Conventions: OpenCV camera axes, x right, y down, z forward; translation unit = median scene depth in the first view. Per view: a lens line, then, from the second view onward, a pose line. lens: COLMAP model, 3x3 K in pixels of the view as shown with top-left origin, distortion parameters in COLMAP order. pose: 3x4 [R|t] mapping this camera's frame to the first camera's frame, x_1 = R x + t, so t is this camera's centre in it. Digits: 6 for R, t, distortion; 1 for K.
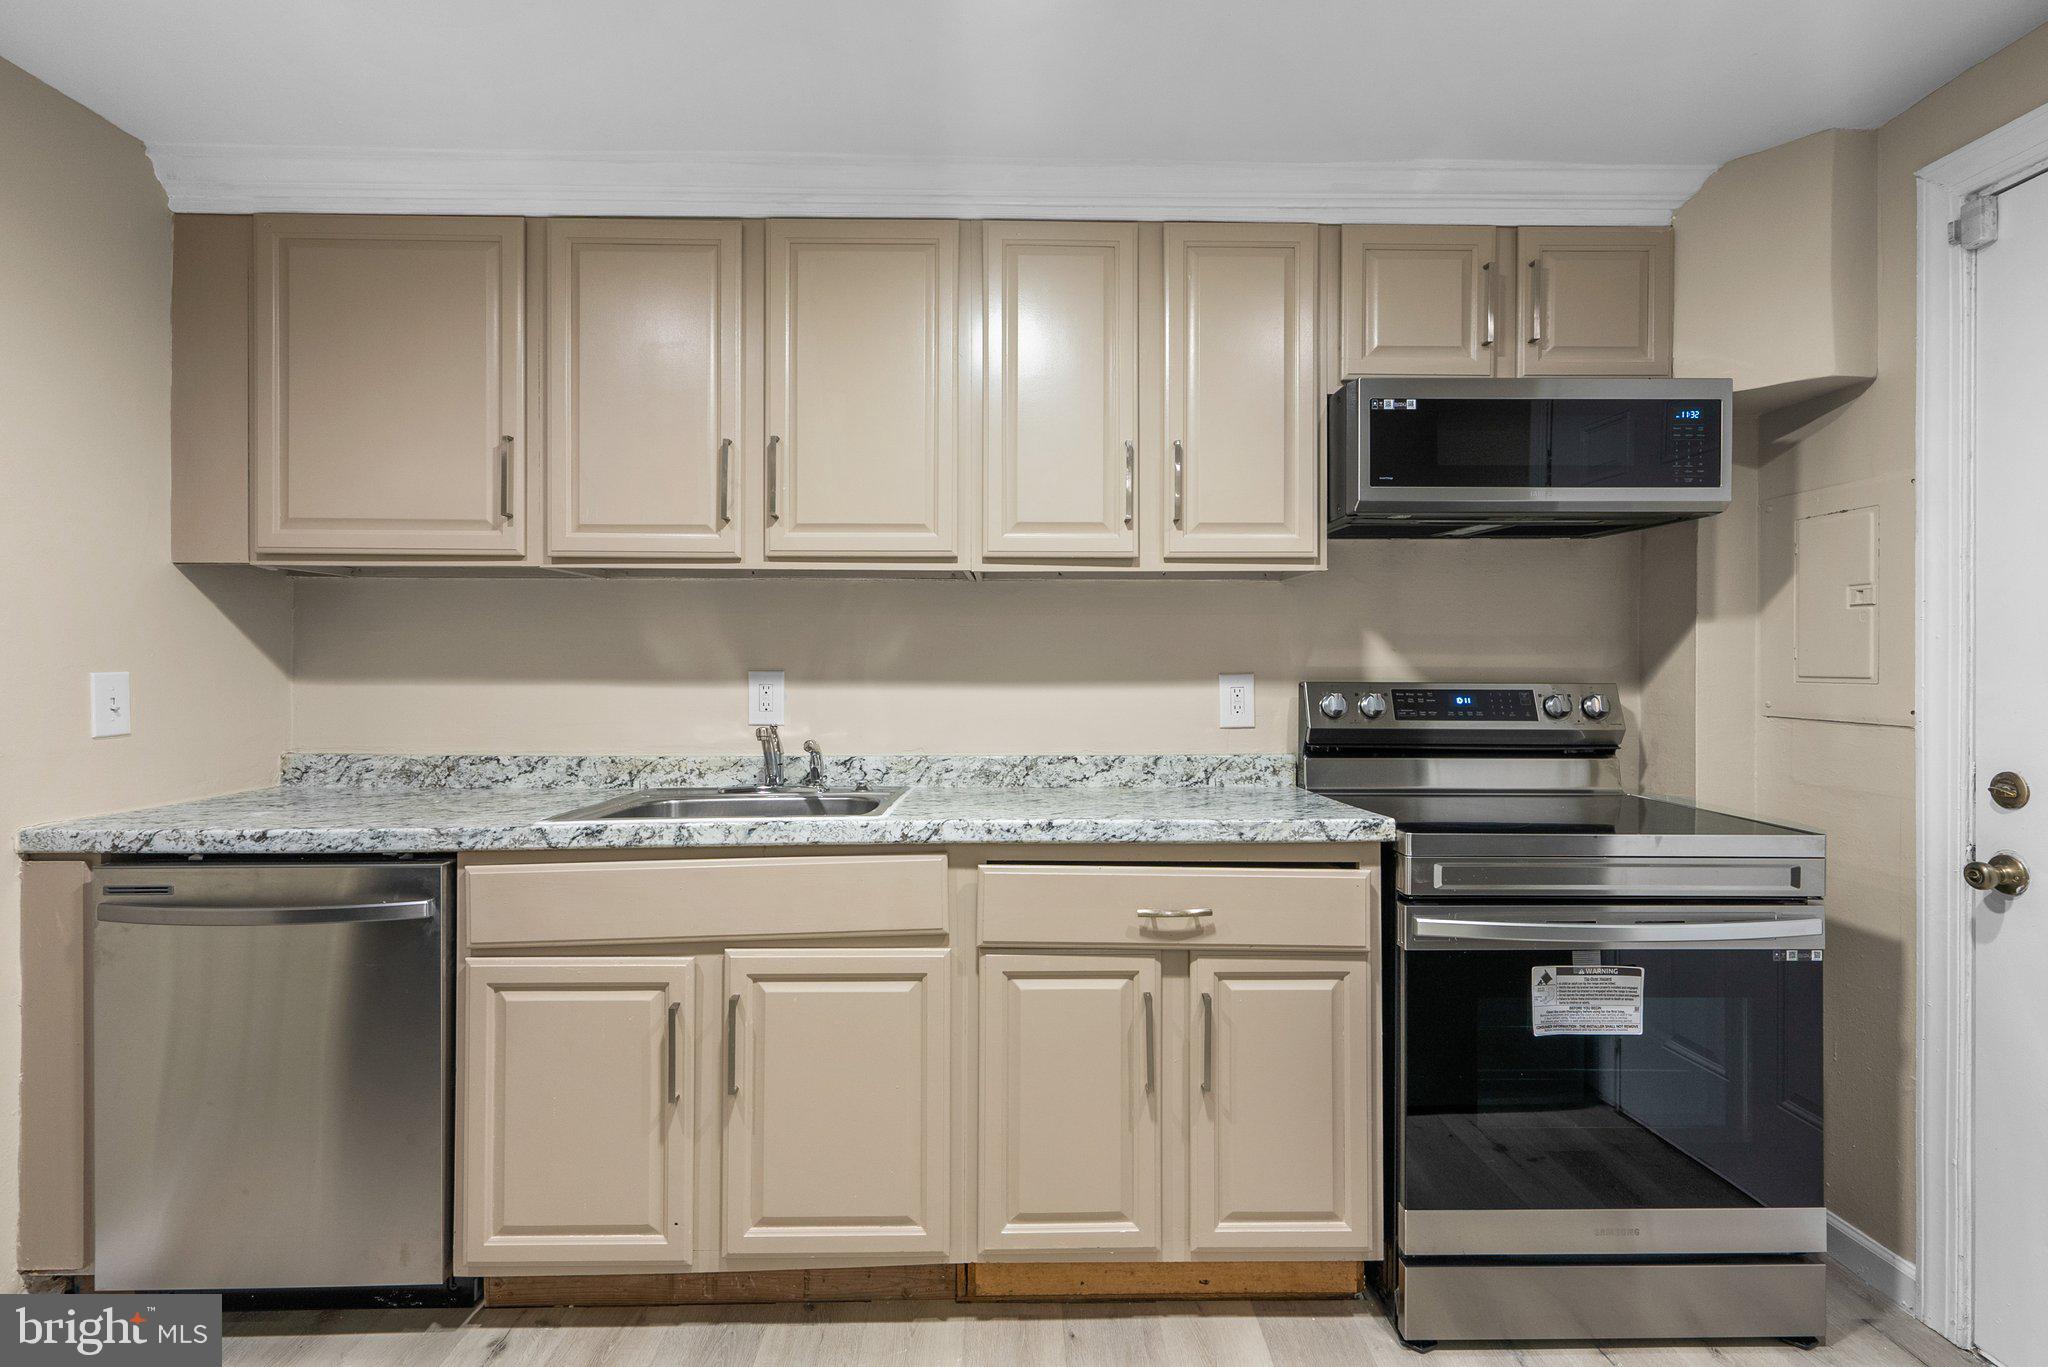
lens RADIAL K [[945.3, 0, 1031.4], [0, 945.3, 662.8], [0, 0, 1]] dist [-0.002419, 0.001340]
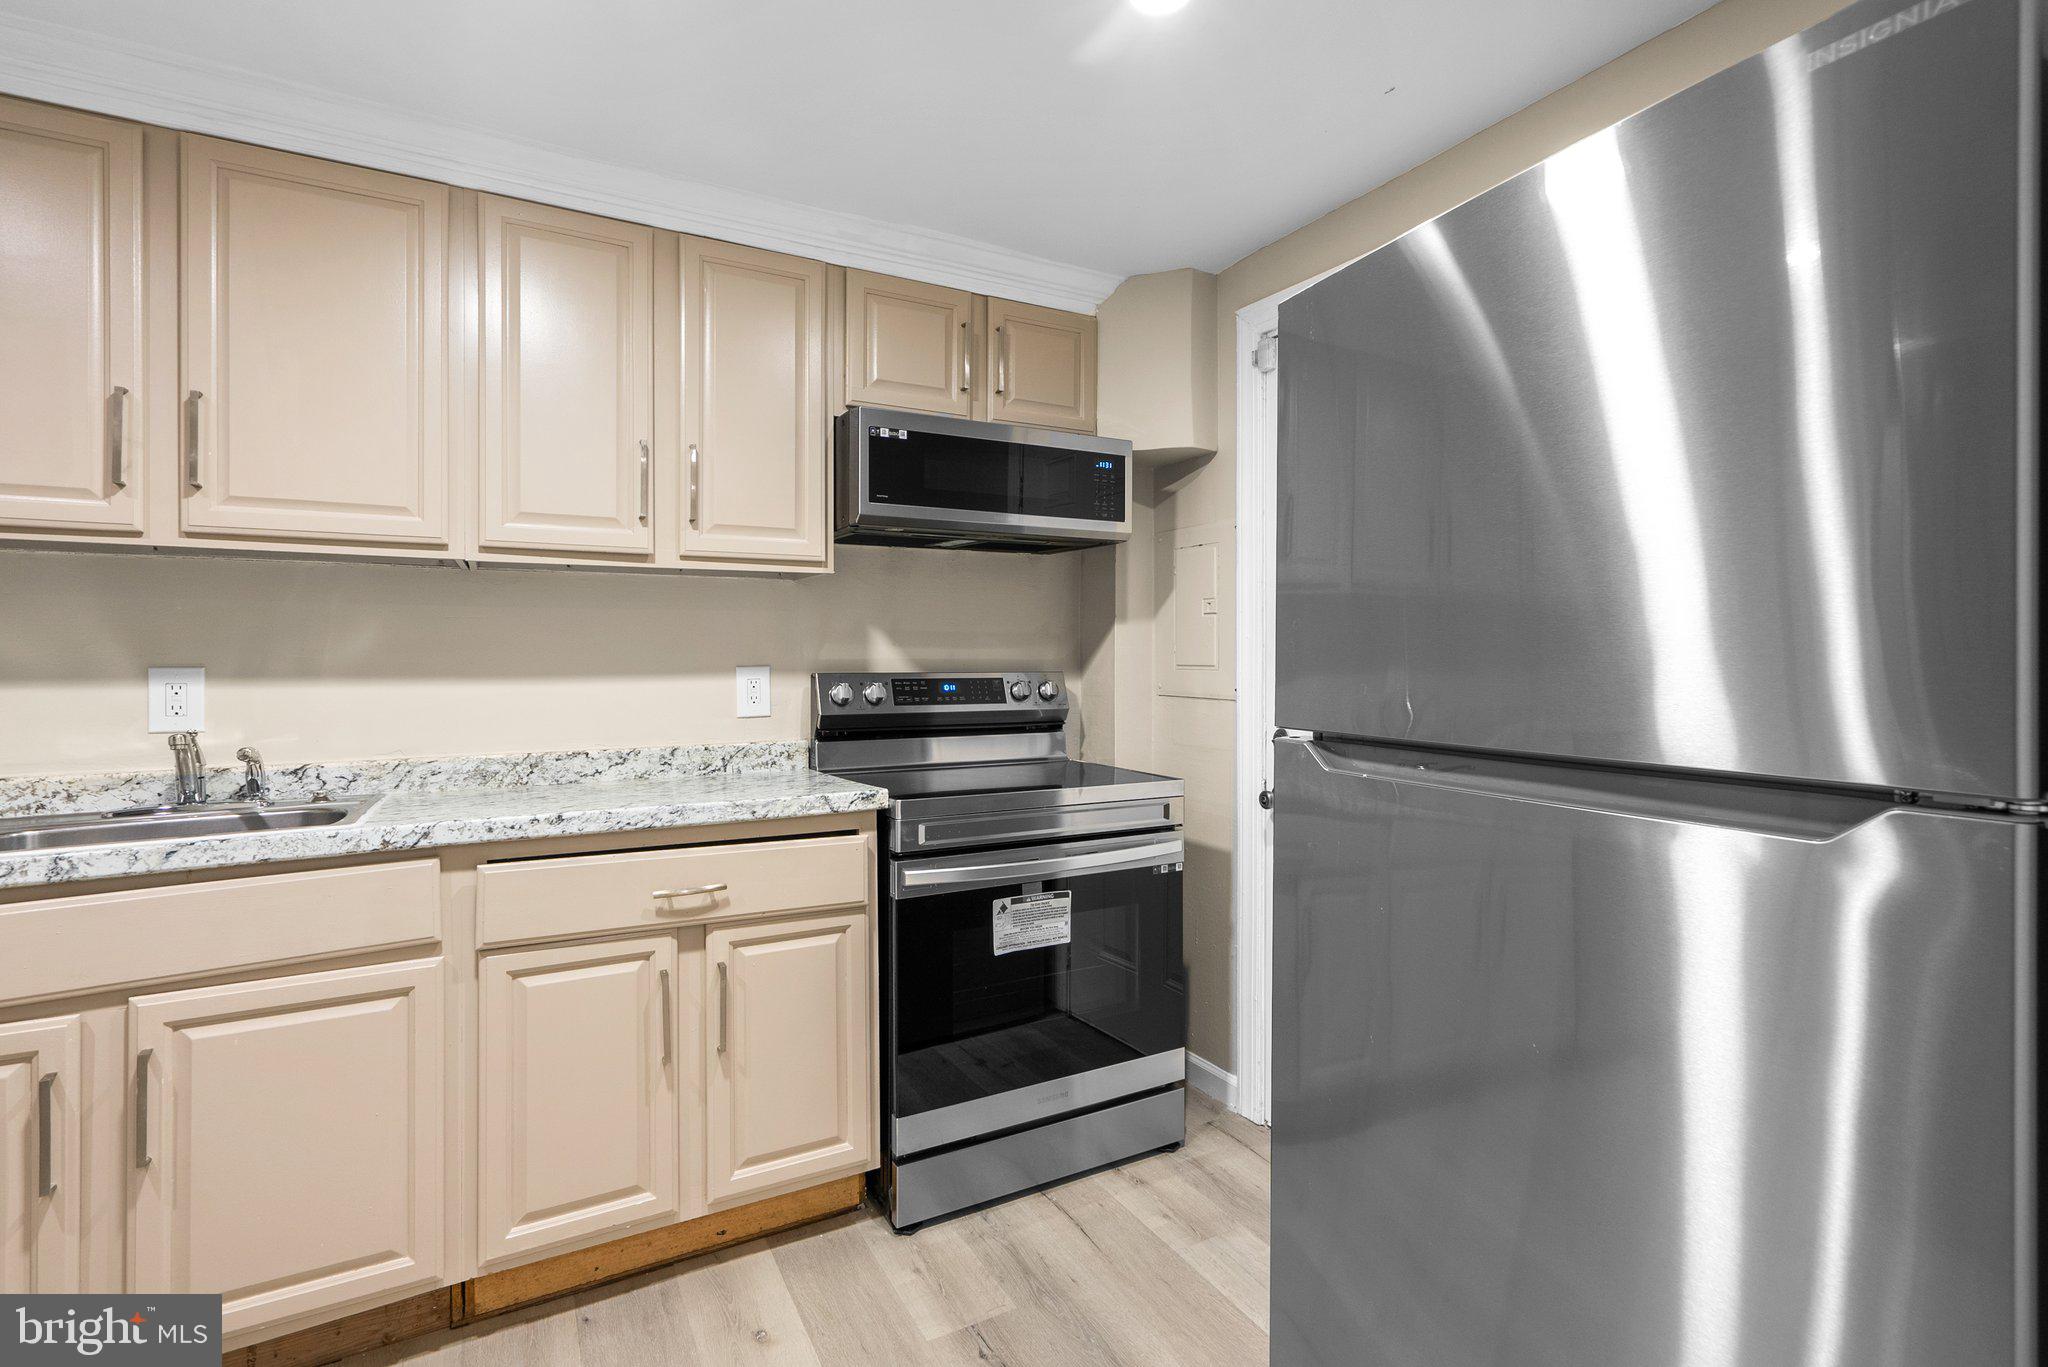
lens RADIAL K [[945.3, 0, 1031.0], [0, 945.3, 657.7], [0, 0, 1]] dist [-0.002419, 0.001340]
pose [[0.883543, -0.003308, 0.468338, -0.006873], [0.001933, 0.999992, 0.003416, -0.001341], [-0.468345, -0.002113, 0.883543, -0.113193]]
